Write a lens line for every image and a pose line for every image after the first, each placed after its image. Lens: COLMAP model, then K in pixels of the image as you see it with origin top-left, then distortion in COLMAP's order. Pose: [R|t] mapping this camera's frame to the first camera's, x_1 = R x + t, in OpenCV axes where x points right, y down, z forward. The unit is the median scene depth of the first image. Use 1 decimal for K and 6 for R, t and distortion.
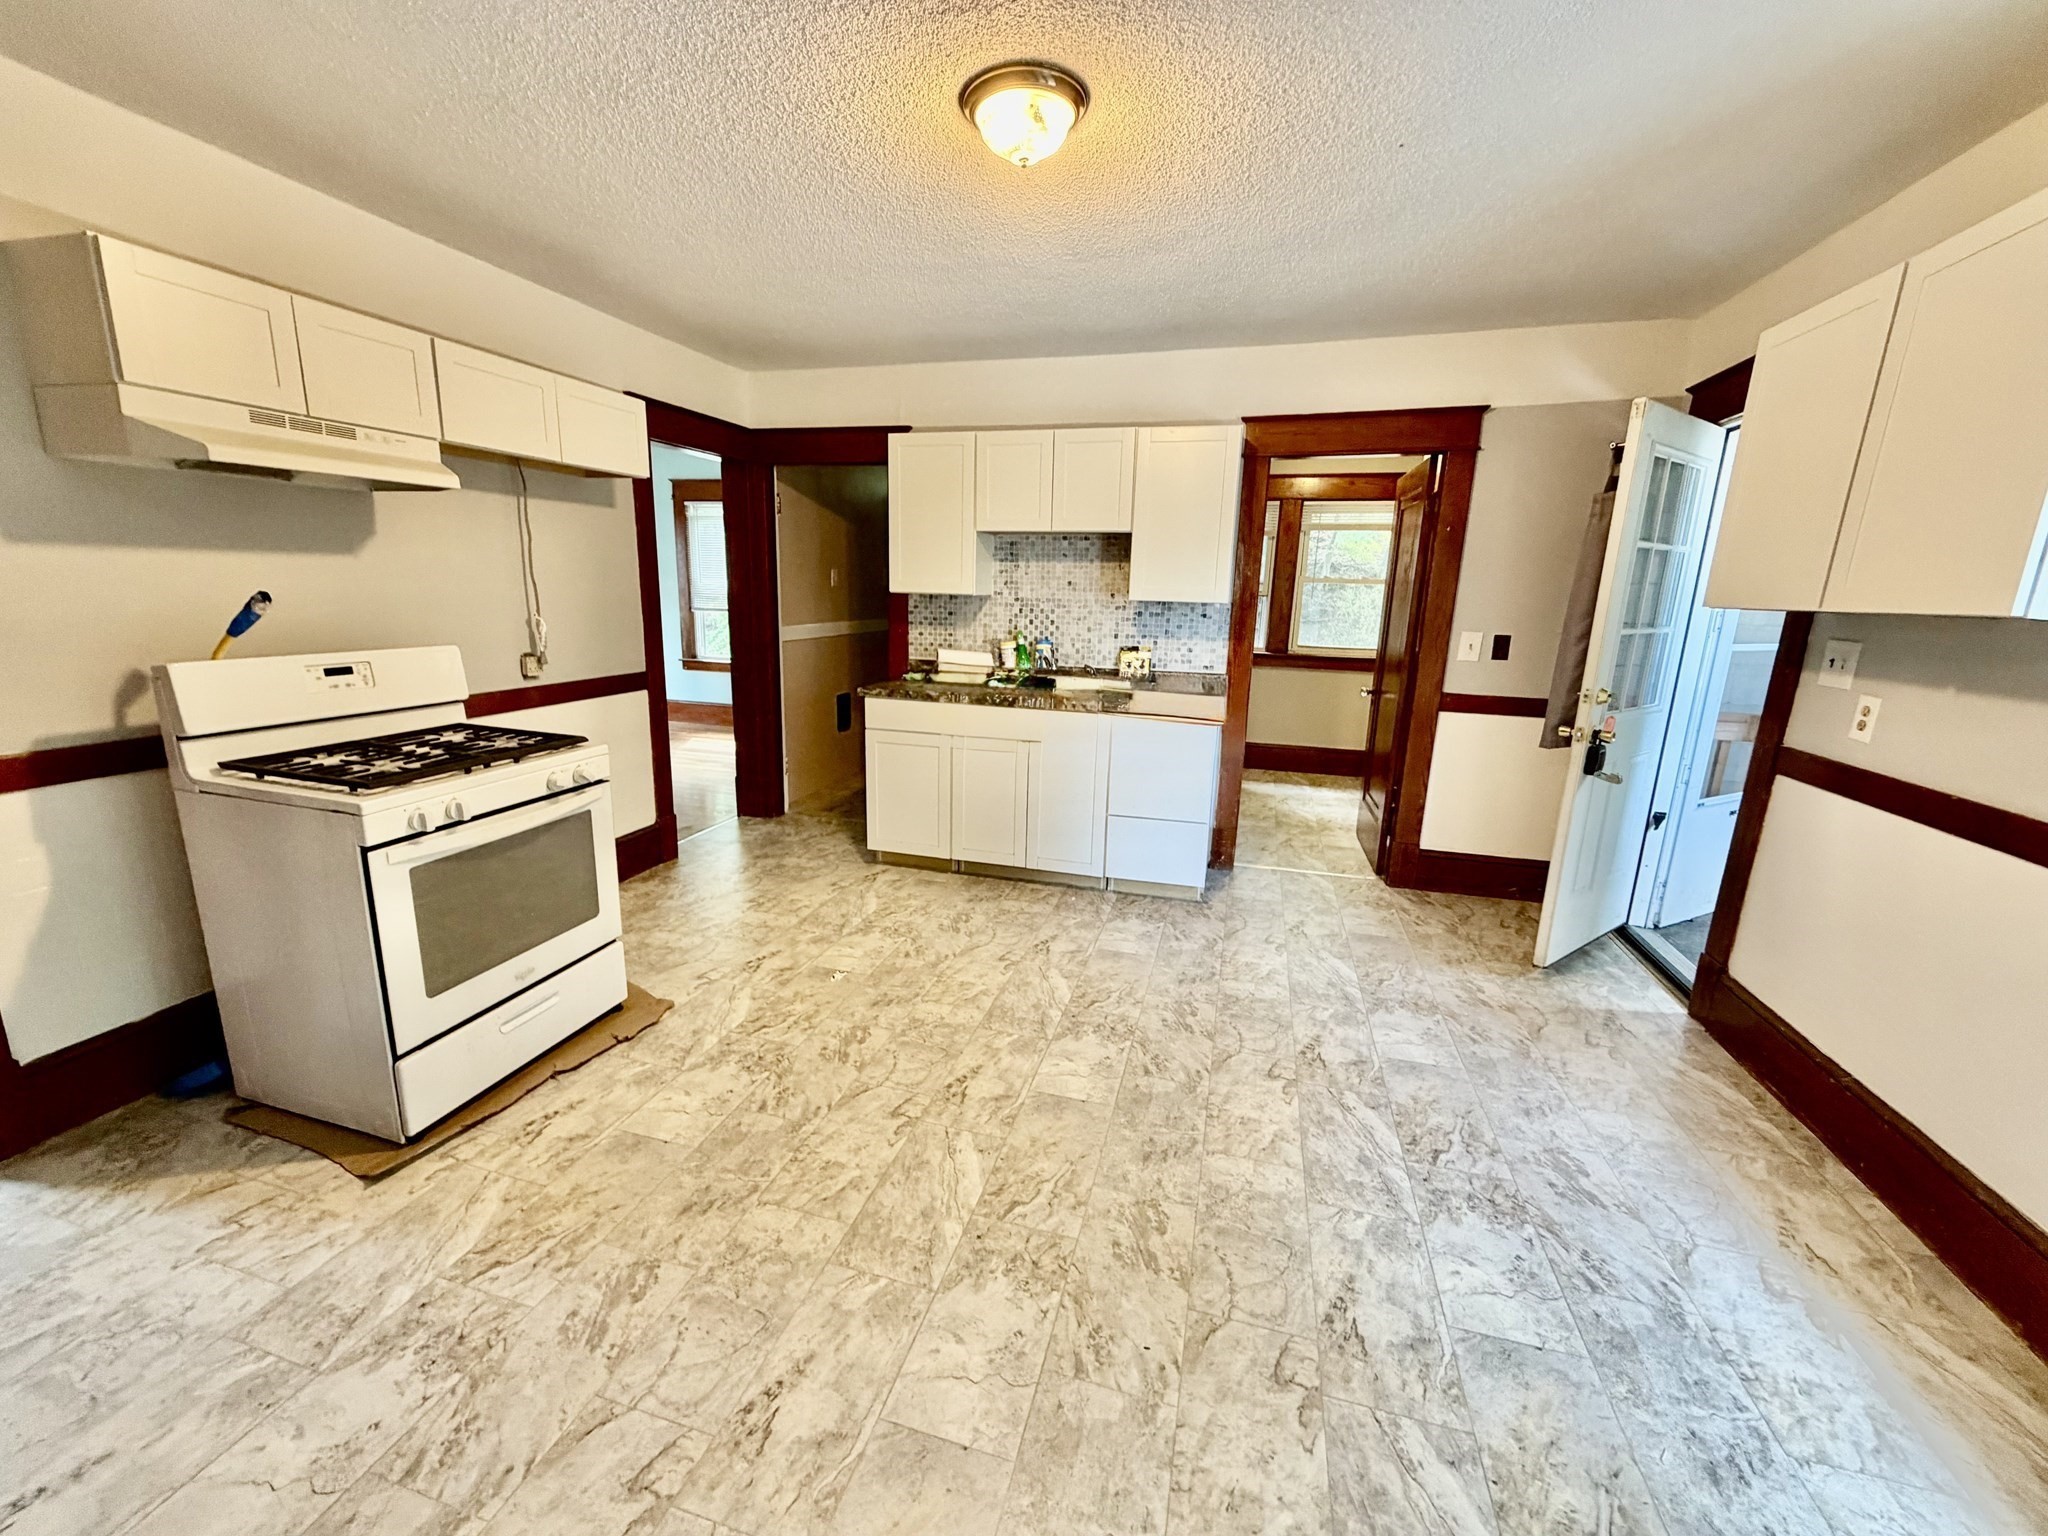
lens RADIAL K [[811.8, 0, 1013.5], [0, 811.8, 765.3], [0, 0, 1]] dist [0.003353, -0.000099]
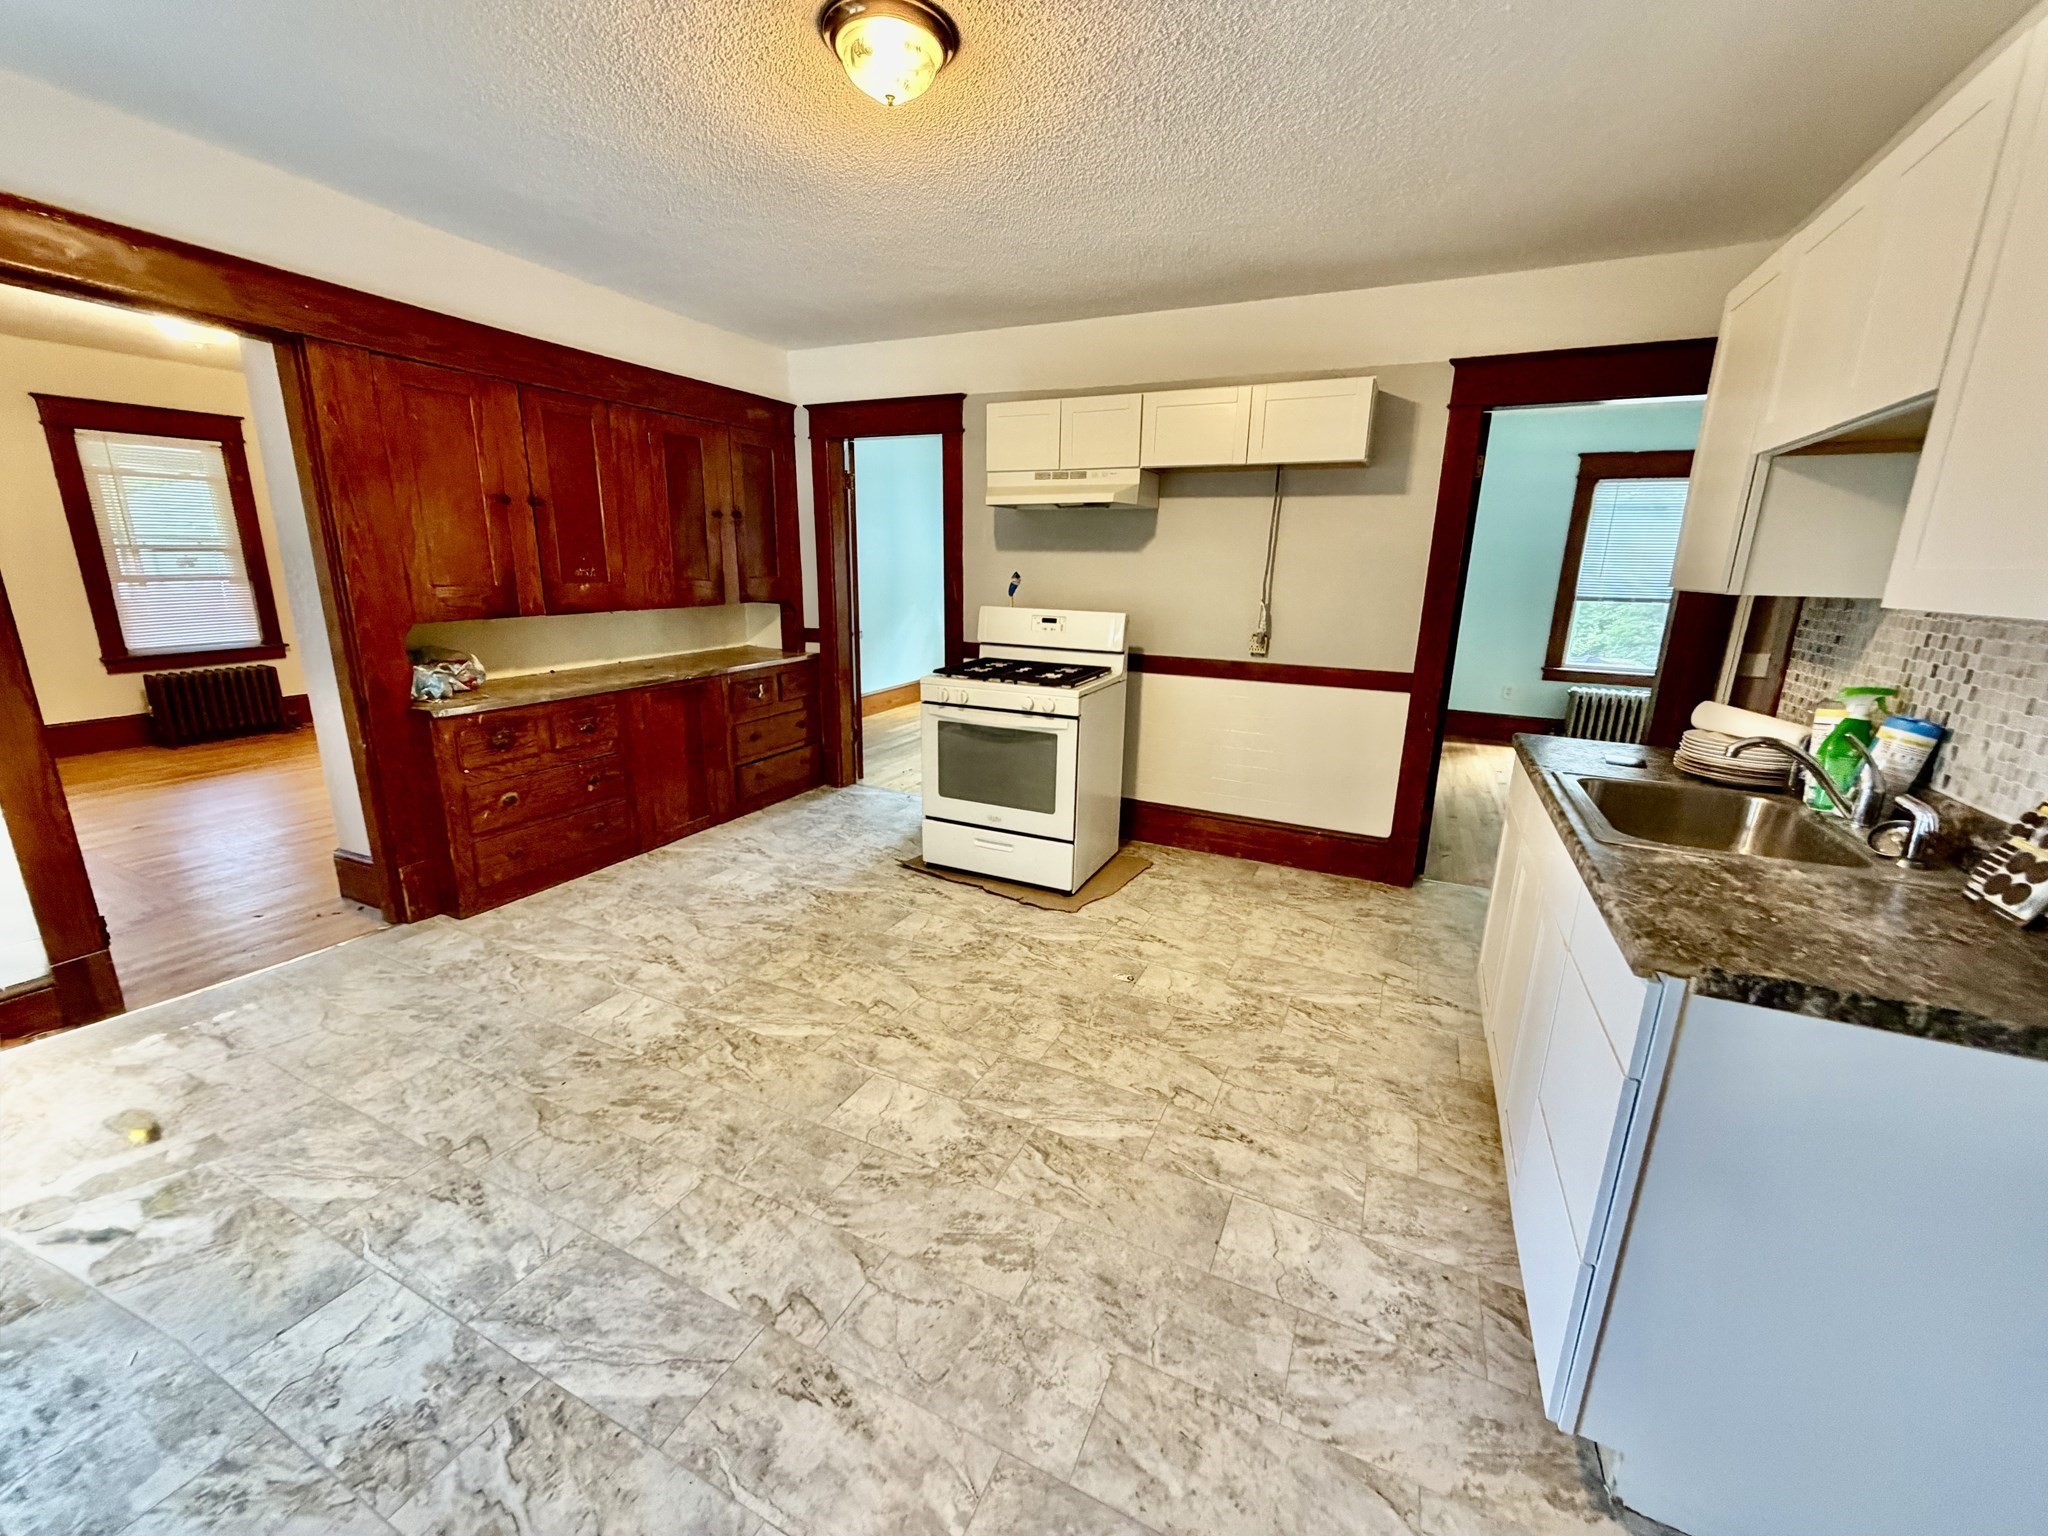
lens RADIAL K [[811.8, 0, 1016.9], [0, 811.8, 766.1], [0, 0, 1]] dist [0.003353, -0.000099]
pose [[-0.154632, 0.215770, -0.964123, 0.879992], [-0.239637, 0.938527, 0.248476, -0.236975], [0.958469, 0.269462, -0.093420, 1.186118]]
